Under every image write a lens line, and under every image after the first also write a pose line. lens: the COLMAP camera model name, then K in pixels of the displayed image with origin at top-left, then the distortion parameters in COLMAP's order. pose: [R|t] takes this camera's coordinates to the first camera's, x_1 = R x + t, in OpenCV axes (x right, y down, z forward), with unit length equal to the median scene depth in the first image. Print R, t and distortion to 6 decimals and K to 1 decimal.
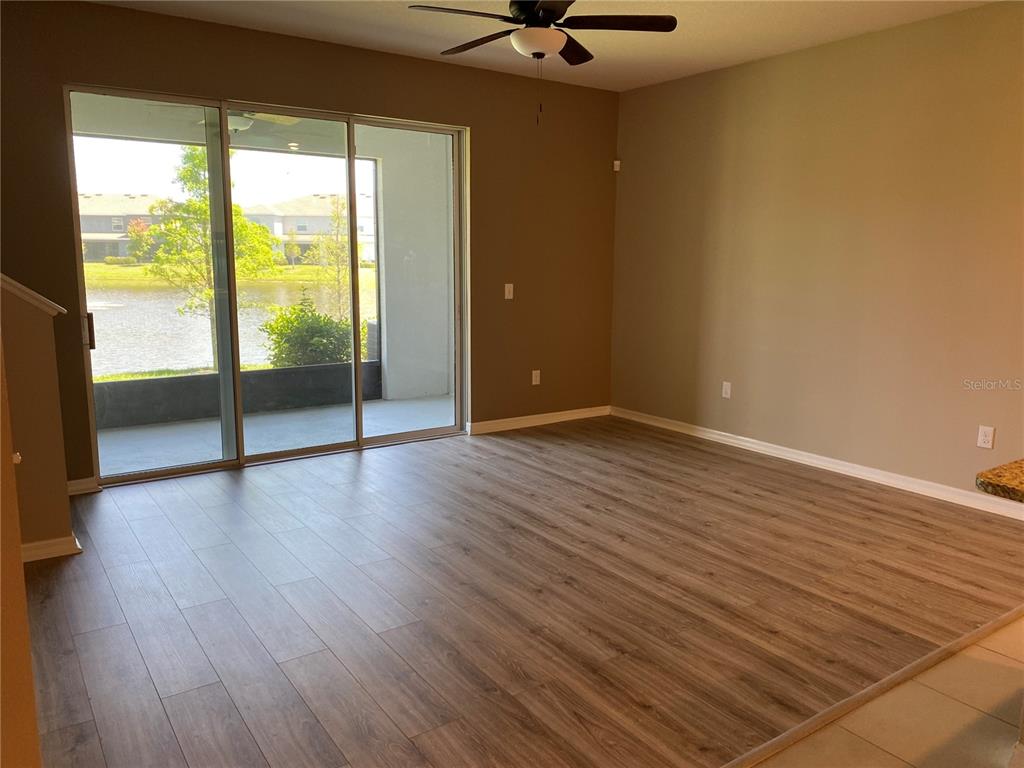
lens RADIAL K [[775.2, 0, 513.0], [0, 775.2, 378.4], [0, 0, 1]] dist [0.003014, -0.011131]
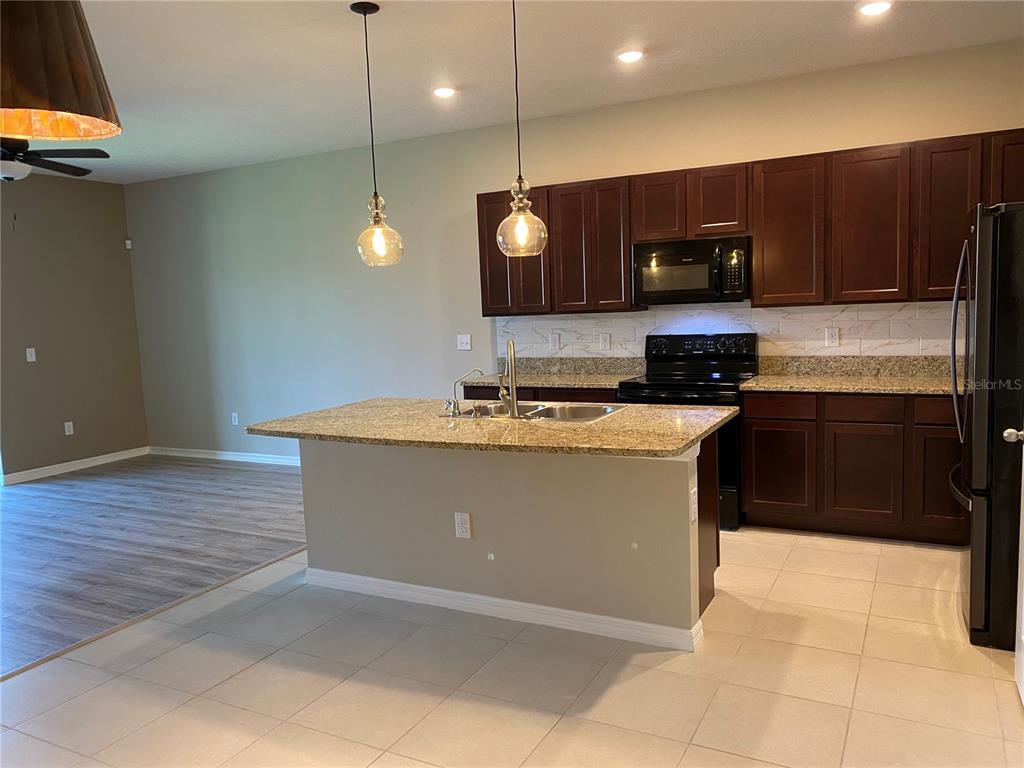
lens RADIAL K [[782.2, 0, 496.7], [0, 782.2, 390.4], [0, 0, 1]] dist [0.058547, -0.062636]
pose [[0.892486, -0.095575, 0.440833, 0.157754], [0.118371, 0.992669, -0.024432, 0.086611], [-0.435266, 0.073987, 0.897256, -0.615496]]
